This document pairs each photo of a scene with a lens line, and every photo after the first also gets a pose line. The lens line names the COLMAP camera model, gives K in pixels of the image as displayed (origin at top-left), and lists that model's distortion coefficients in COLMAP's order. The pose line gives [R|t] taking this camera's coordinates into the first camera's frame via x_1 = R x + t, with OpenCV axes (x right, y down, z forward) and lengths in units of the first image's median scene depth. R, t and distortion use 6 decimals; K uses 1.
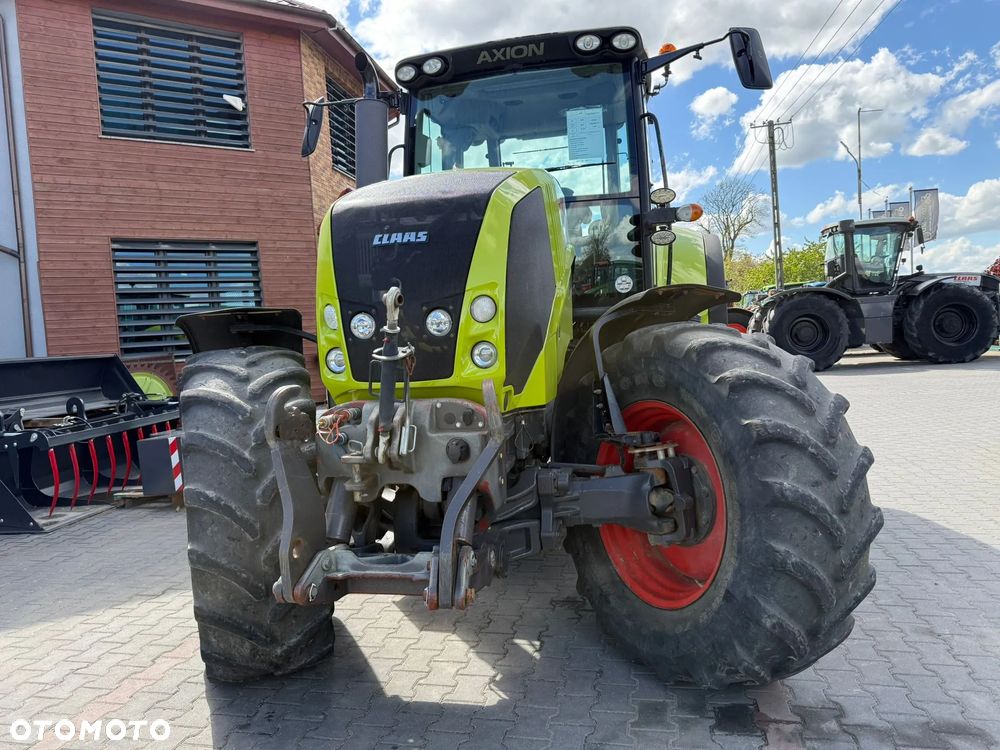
lens RADIAL K [[707.3, 0, 505.5], [0, 707.3, 371.4], [0, 0, 1]] dist [0.043003, -0.050791]
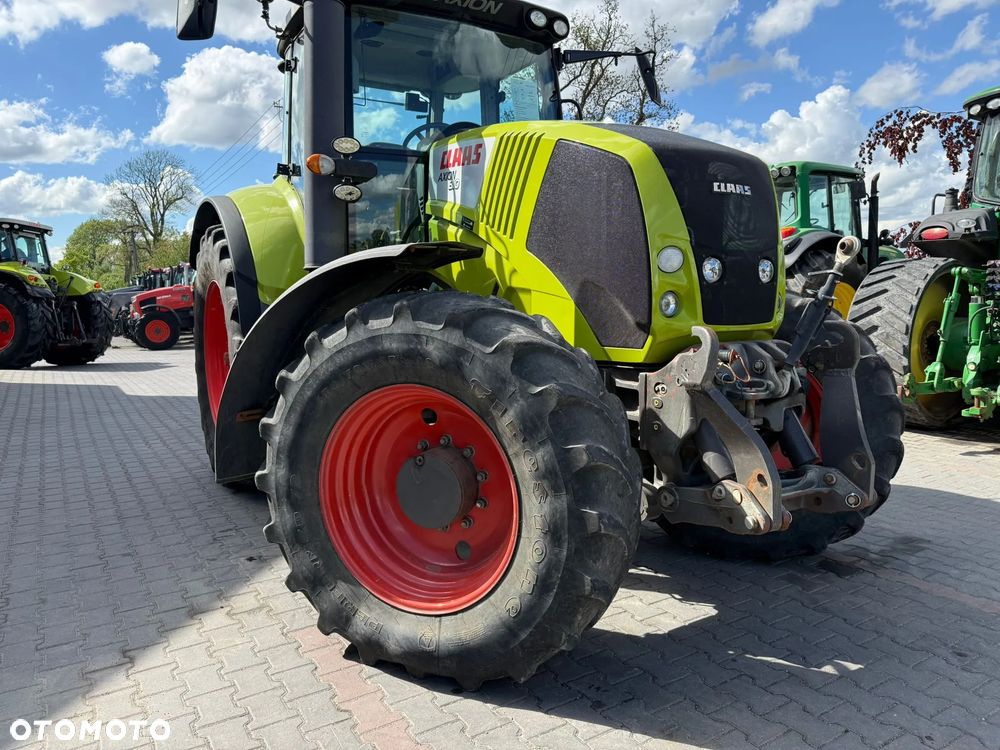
lens RADIAL K [[707.3, 0, 497.5], [0, 707.3, 381.6], [0, 0, 1]] dist [0.043003, -0.050791]
pose [[0.713778, -0.043109, 0.699044, -0.983213], [0.016244, 0.998854, 0.045011, 0.038605], [-0.700184, -0.020772, 0.713660, 0.410014]]
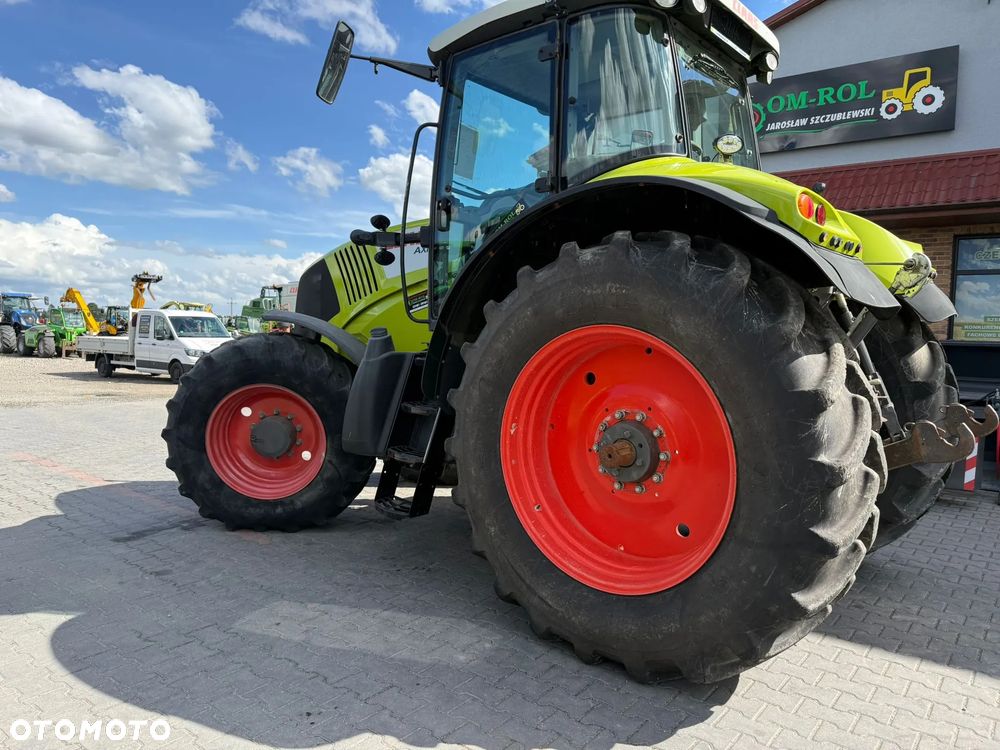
lens RADIAL K [[707.3, 0, 504.3], [0, 707.3, 374.3], [0, 0, 1]] dist [0.043003, -0.050791]
pose [[-0.443399, 0.101867, -0.890517, 1.539072], [-0.049125, 0.989266, 0.137623, -0.216666], [0.894977, 0.104769, -0.433636, 2.243586]]
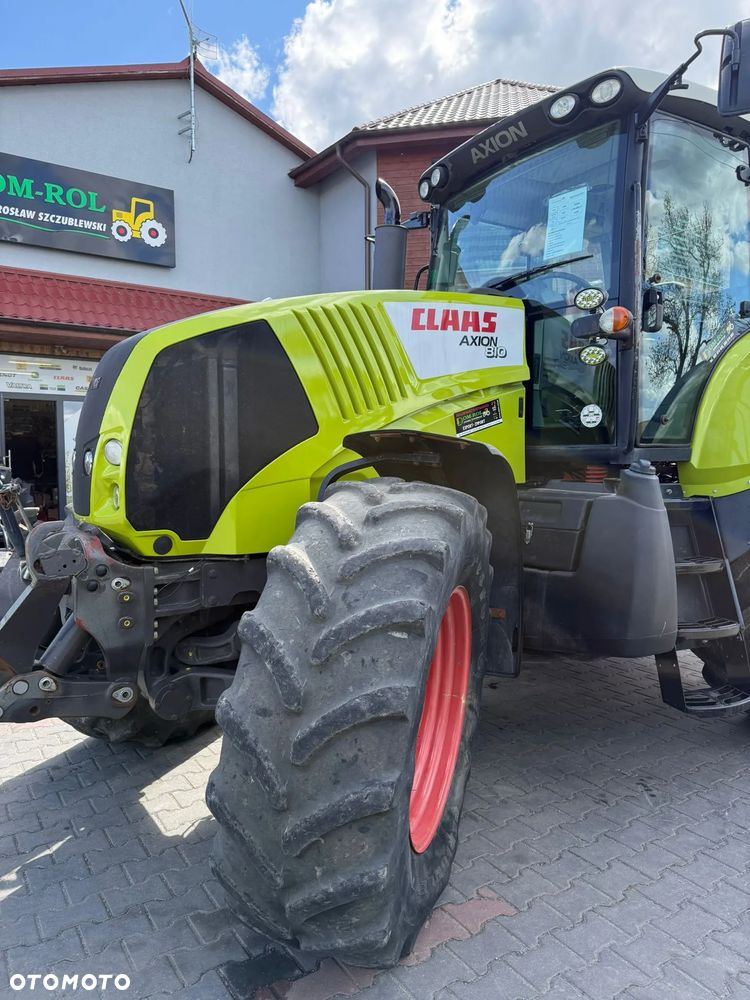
lens RADIAL K [[707.3, 0, 382.8], [0, 707.3, 500.7], [0, 0, 1]] dist [0.043003, -0.050791]
pose [[0.716456, 0.096006, -0.690995, 0.811771], [-0.074577, 0.995350, 0.060967, -0.093064], [0.693635, 0.007852, 0.720284, 0.440258]]
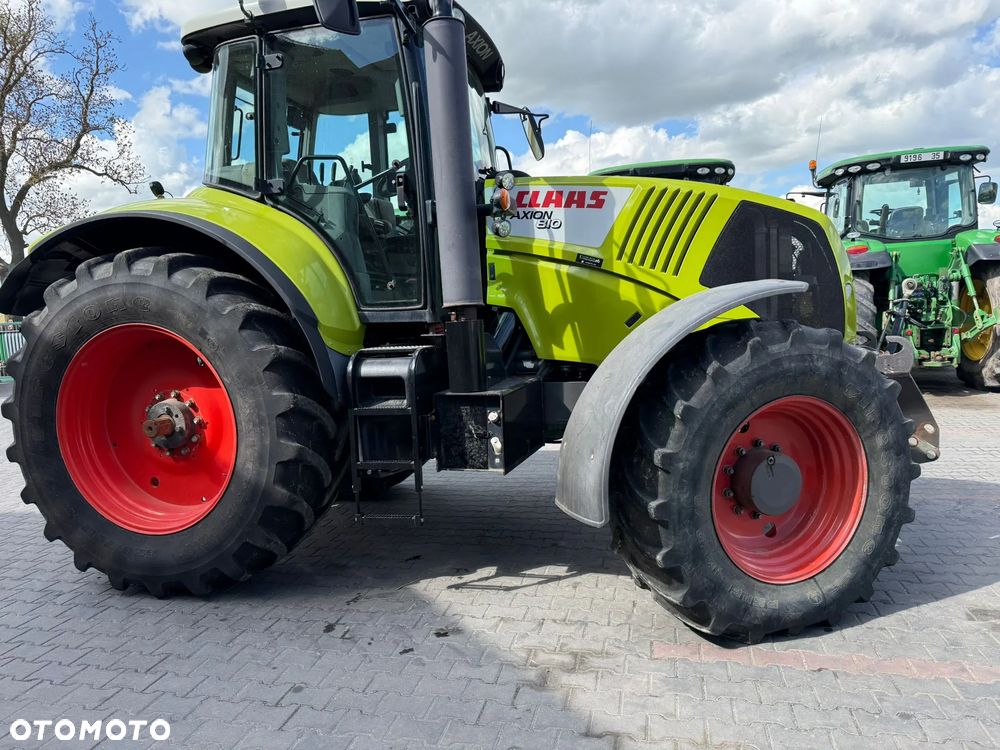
lens RADIAL K [[707.3, 0, 493.3], [0, 707.3, 388.0], [0, 0, 1]] dist [0.043003, -0.050791]
pose [[0.026373, -0.068281, 0.997317, -1.554861], [0.102212, 0.992620, 0.065256, -0.051966], [-0.994413, 0.100217, 0.033158, 1.554076]]
